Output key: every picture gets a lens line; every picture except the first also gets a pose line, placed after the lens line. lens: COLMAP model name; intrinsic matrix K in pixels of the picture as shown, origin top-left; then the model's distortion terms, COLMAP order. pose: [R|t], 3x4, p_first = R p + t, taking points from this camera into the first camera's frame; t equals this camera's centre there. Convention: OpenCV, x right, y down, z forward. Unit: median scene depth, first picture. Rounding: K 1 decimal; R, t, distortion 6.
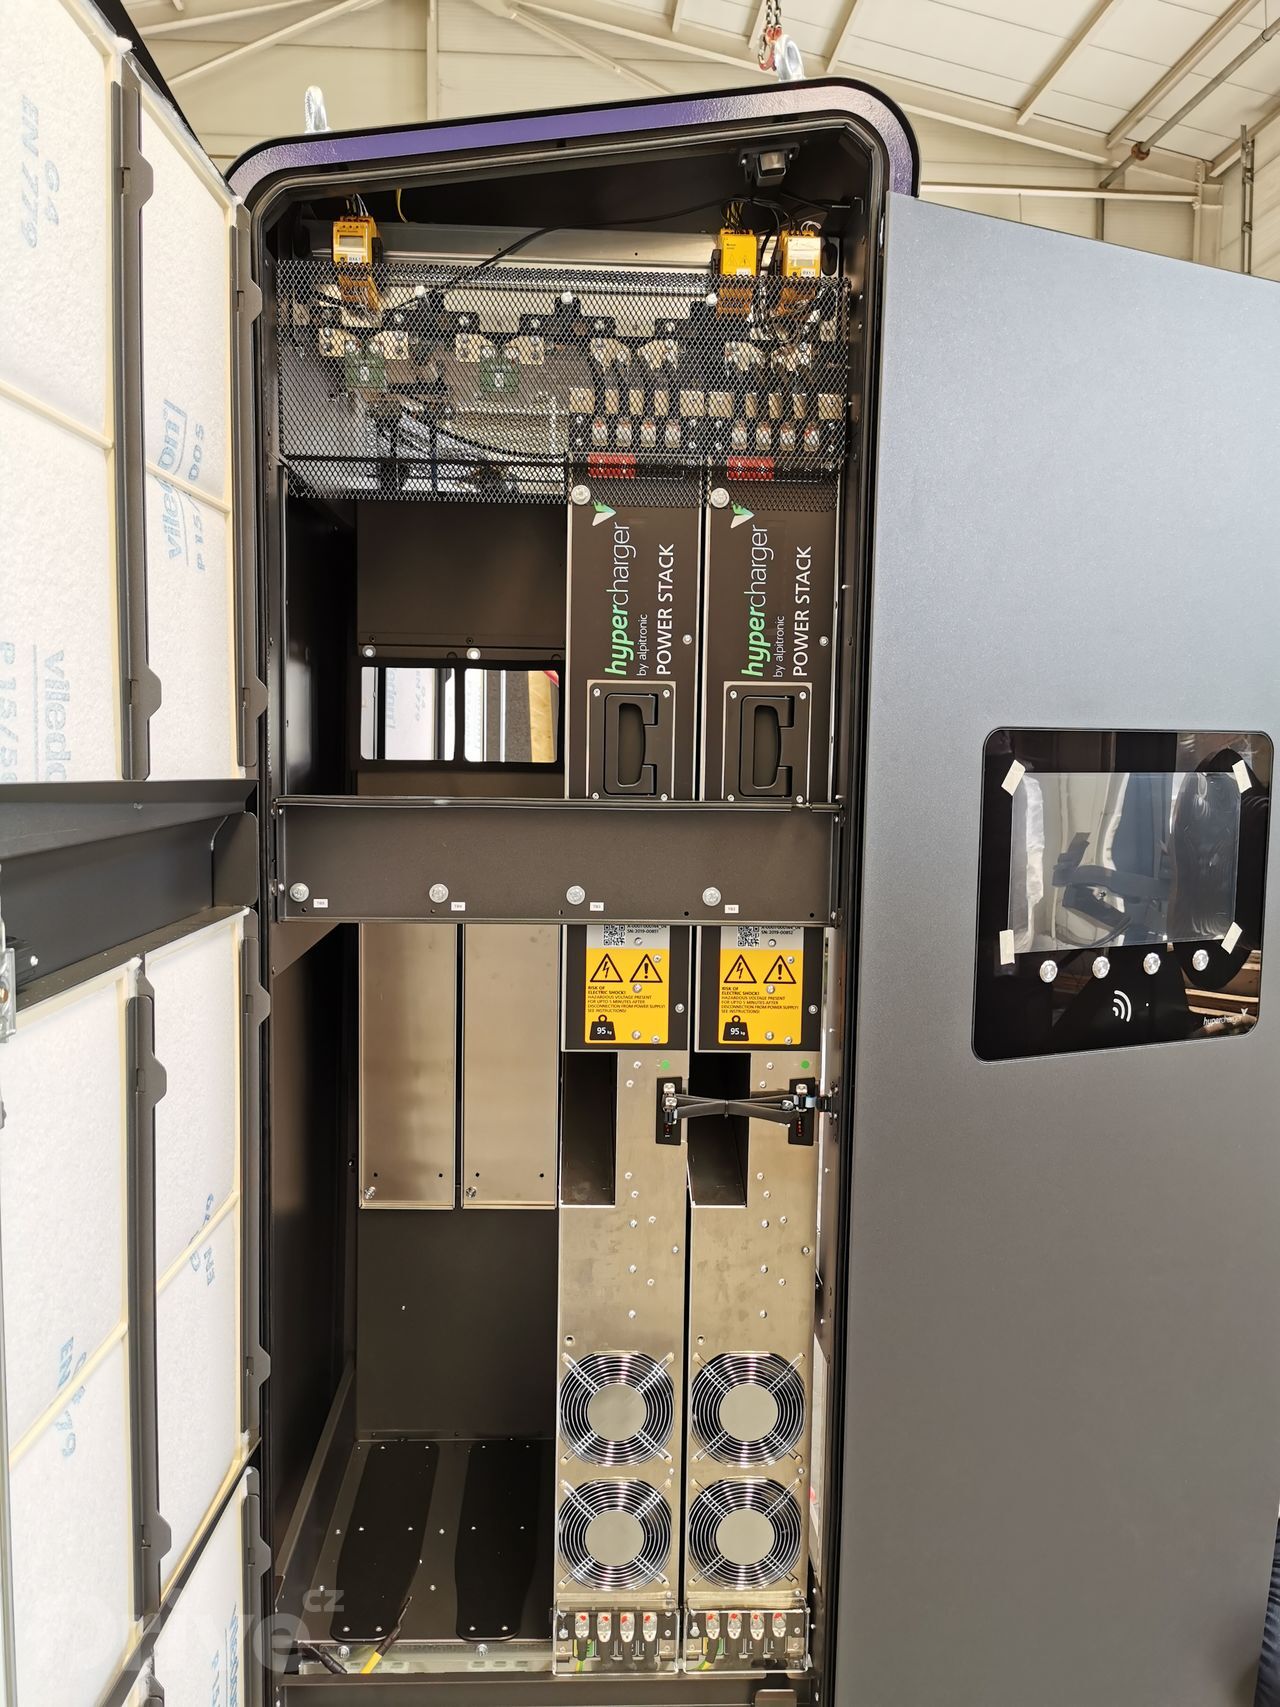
lens RADIAL K [[1337.3, 0, 640.0], [0, 1337.3, 853.5], [0, 0, 1]] dist [0.043409, -0.061000]
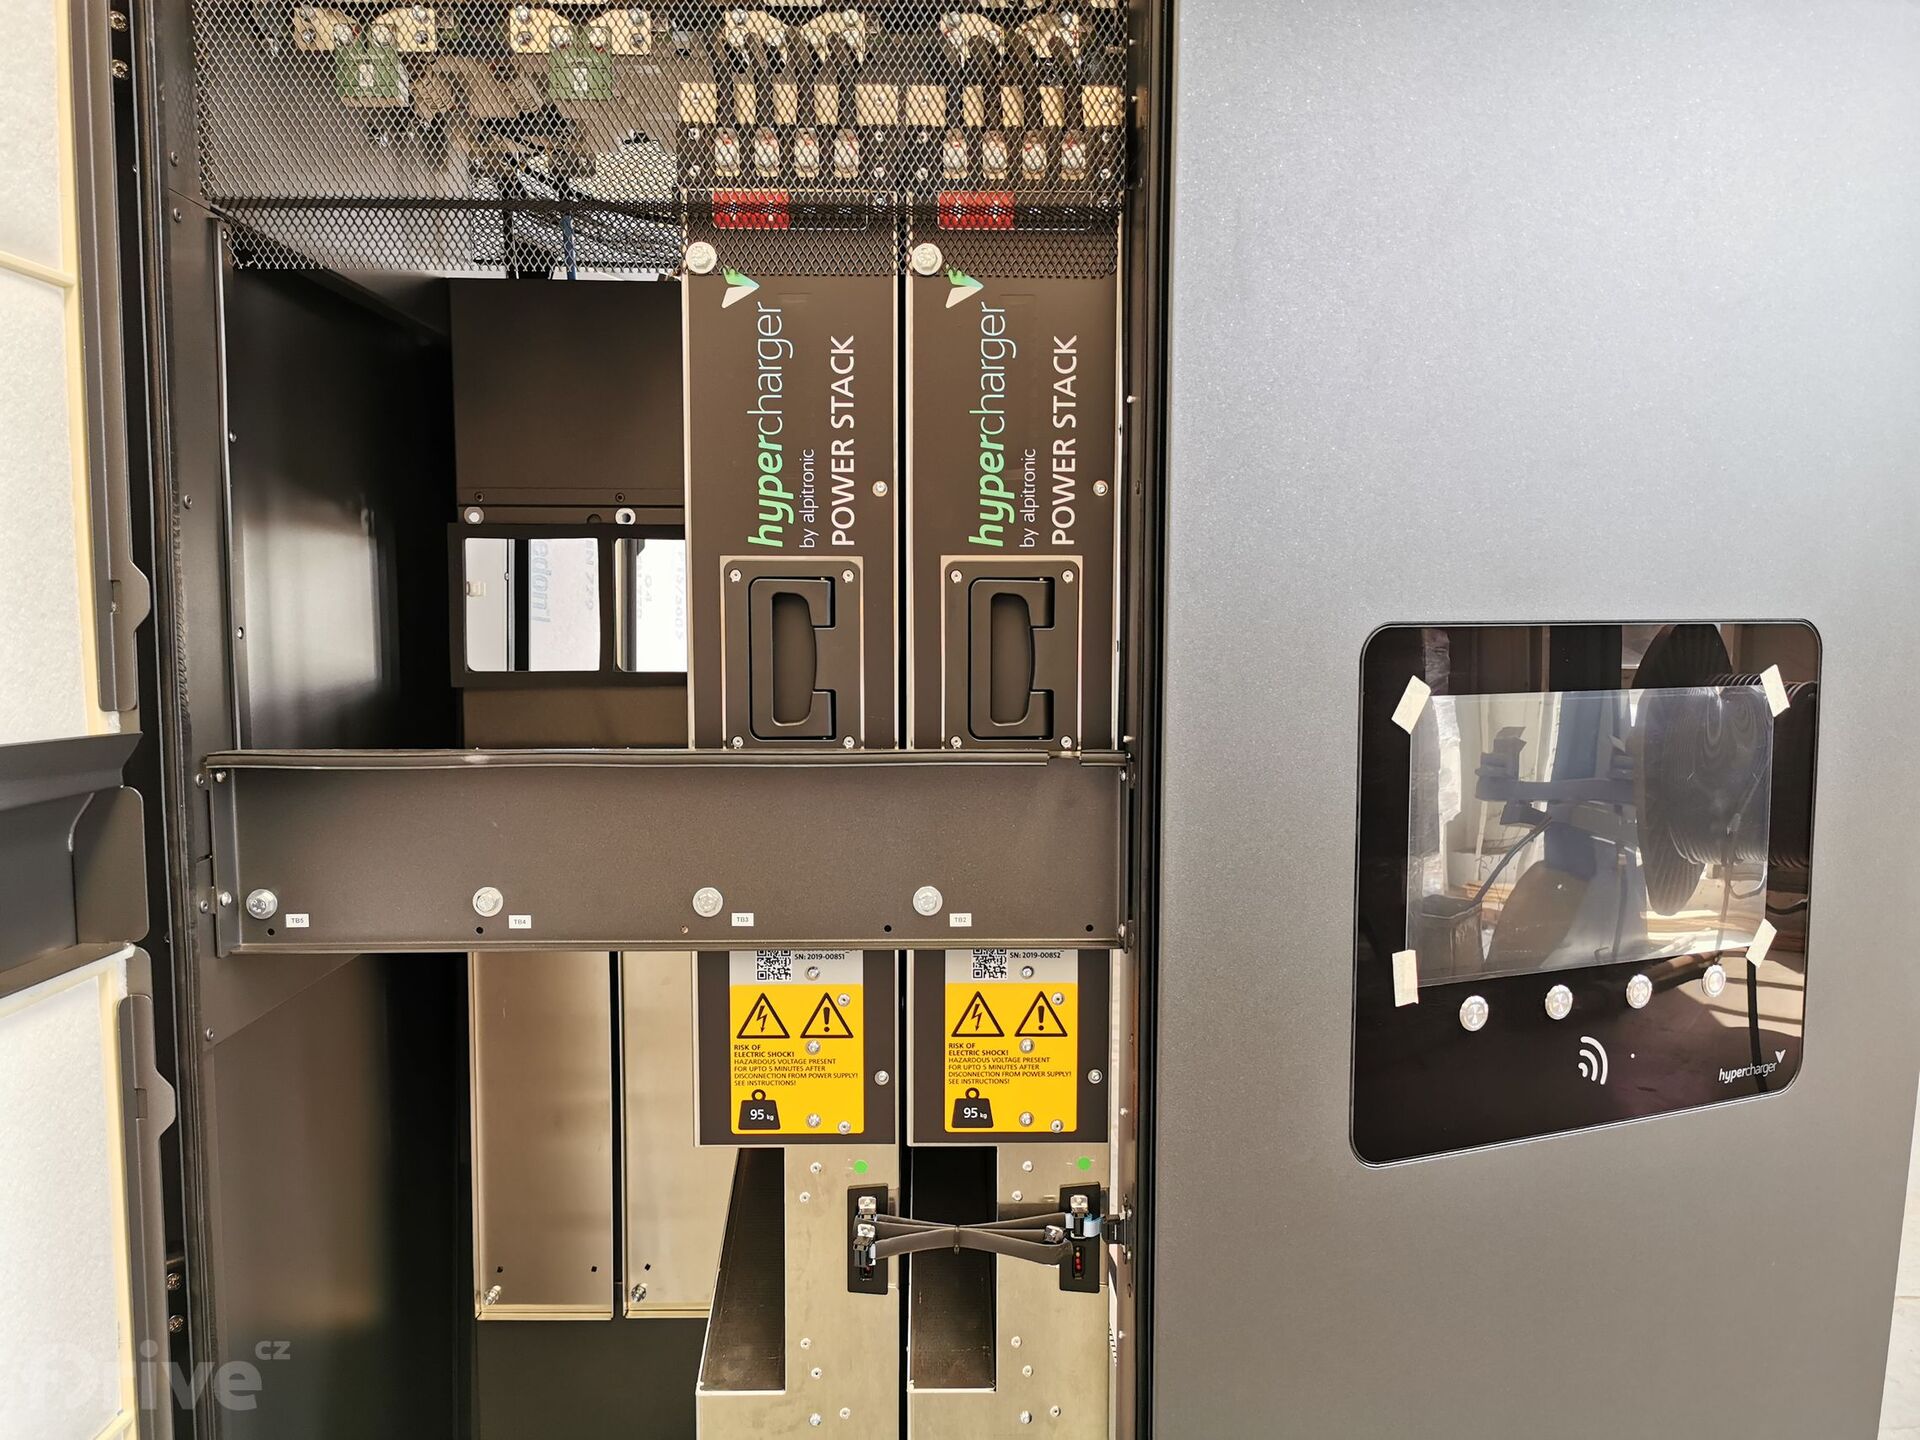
lens RADIAL K [[1504.2, 0, 969.2], [0, 1504.2, 733.6], [0, 0, 1]] dist [0.043409, -0.061000]
pose [[0.999647, -0.012494, -0.023454, 0.090213], [0.012444, 0.999920, -0.002282, -0.043655], [0.023481, 0.001990, 0.999722, 0.298423]]
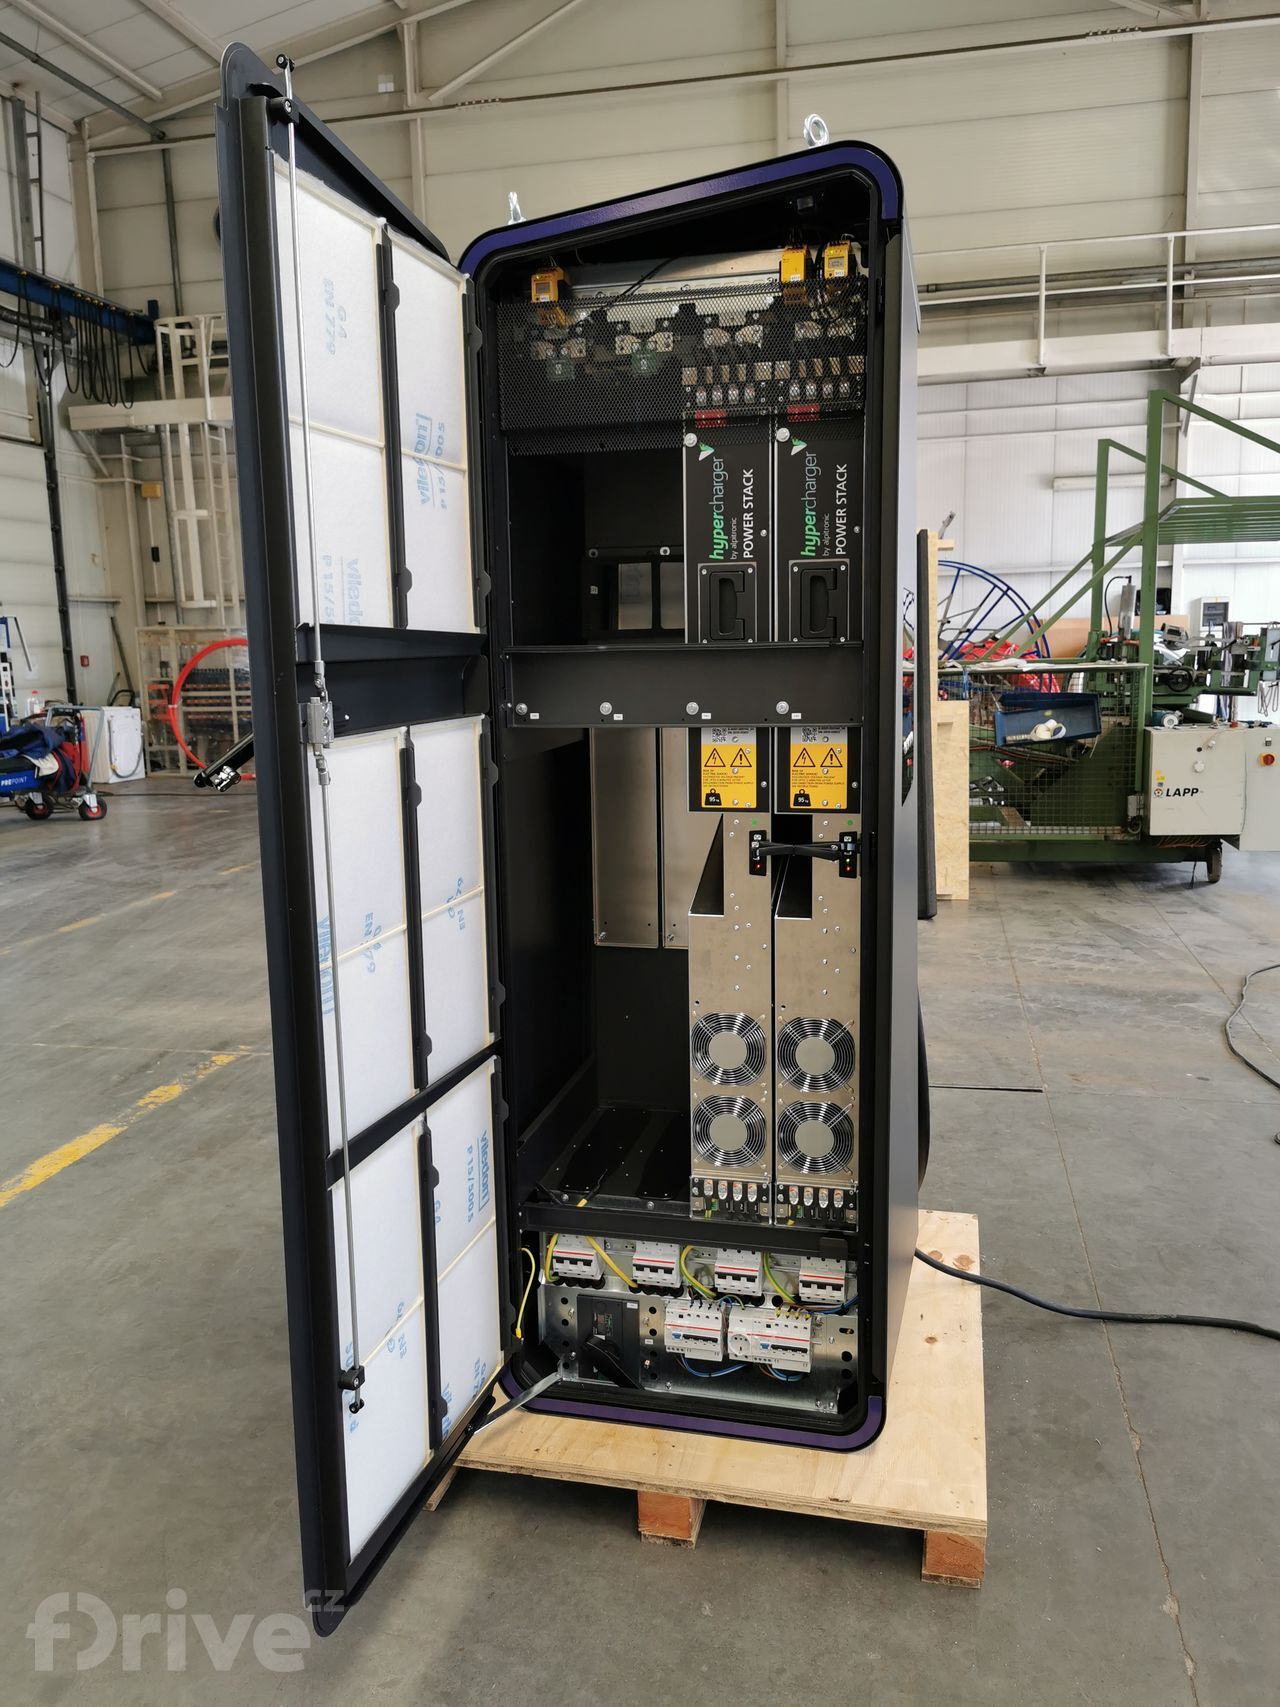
lens RADIAL K [[1312.1, 0, 629.9], [0, 1312.1, 850.4], [0, 0, 1]] dist [0.055810, -0.104522]
pose [[0.960318, 0.010663, -0.278705, 0.299323], [0.009308, 0.997487, 0.070237, 0.086068], [0.278754, -0.070044, 0.957805, -0.458518]]
